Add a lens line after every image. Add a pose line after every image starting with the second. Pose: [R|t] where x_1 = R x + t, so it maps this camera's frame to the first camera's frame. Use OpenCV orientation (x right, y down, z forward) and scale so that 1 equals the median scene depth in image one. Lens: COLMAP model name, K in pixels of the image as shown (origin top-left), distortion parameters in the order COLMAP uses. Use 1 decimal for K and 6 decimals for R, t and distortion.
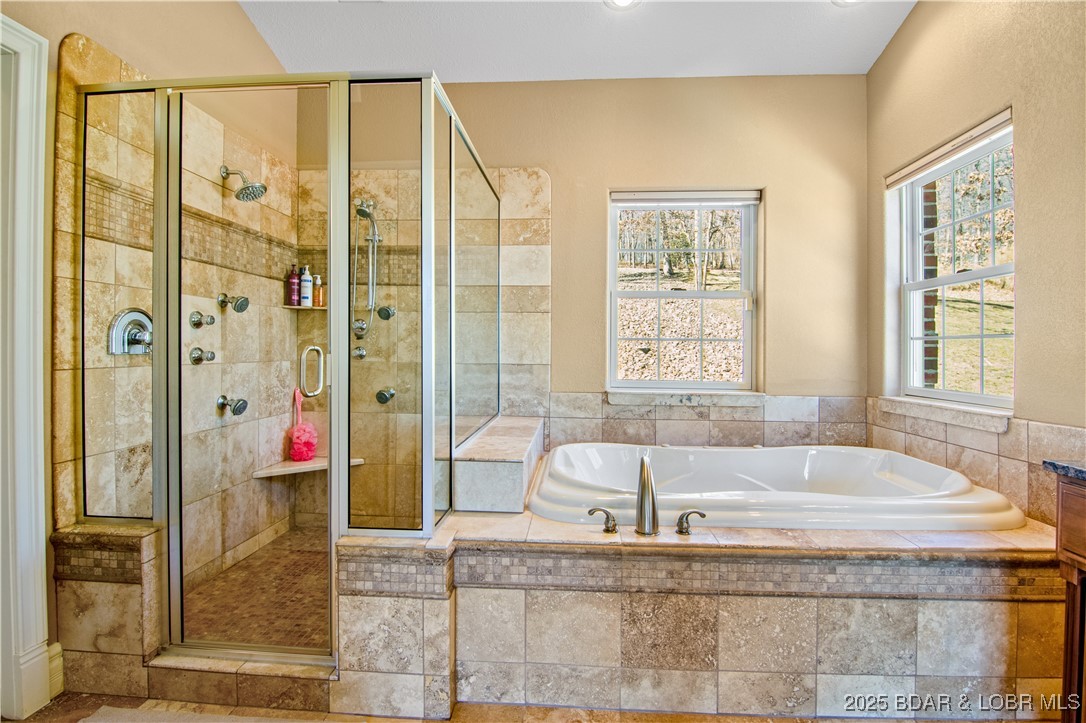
lens RADIAL K [[526.1, 0, 541.9], [0, 526.1, 354.9], [0, 0, 1]] dist [-0.019164, -0.000713]
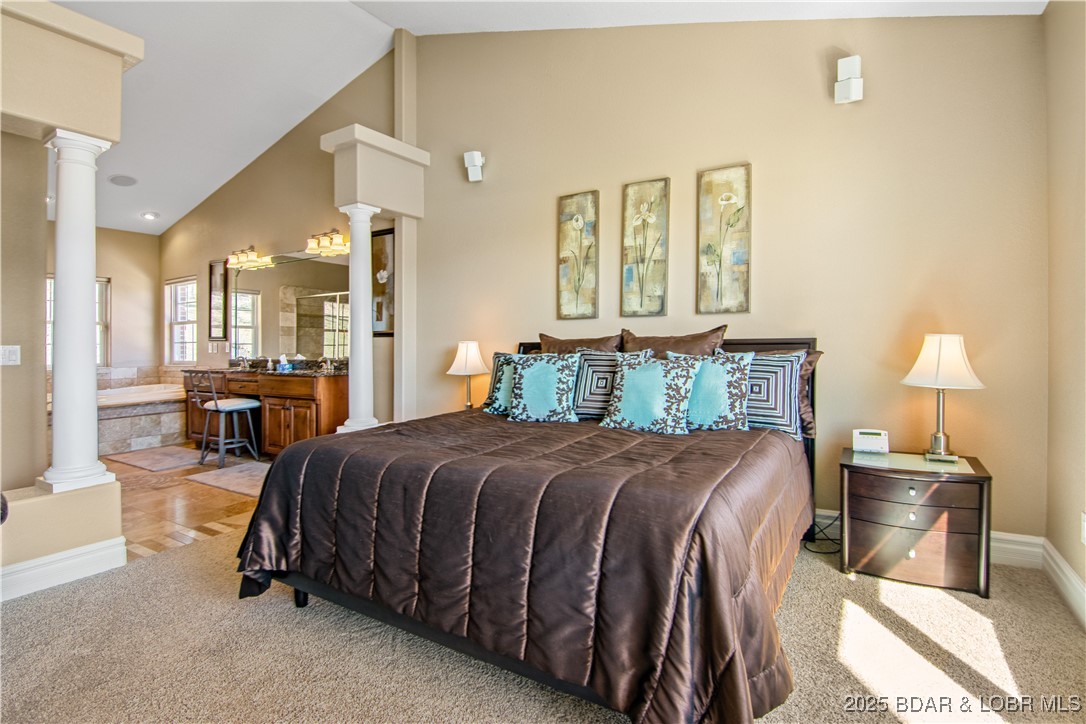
lens RADIAL K [[526.1, 0, 539.9], [0, 526.1, 354.2], [0, 0, 1]] dist [-0.019164, -0.000713]
pose [[0.450170, -0.004097, 0.892934, -1.366908], [0.000964, 0.999991, 0.004103, 0.029936], [-0.892943, -0.000986, 0.450170, -3.065488]]
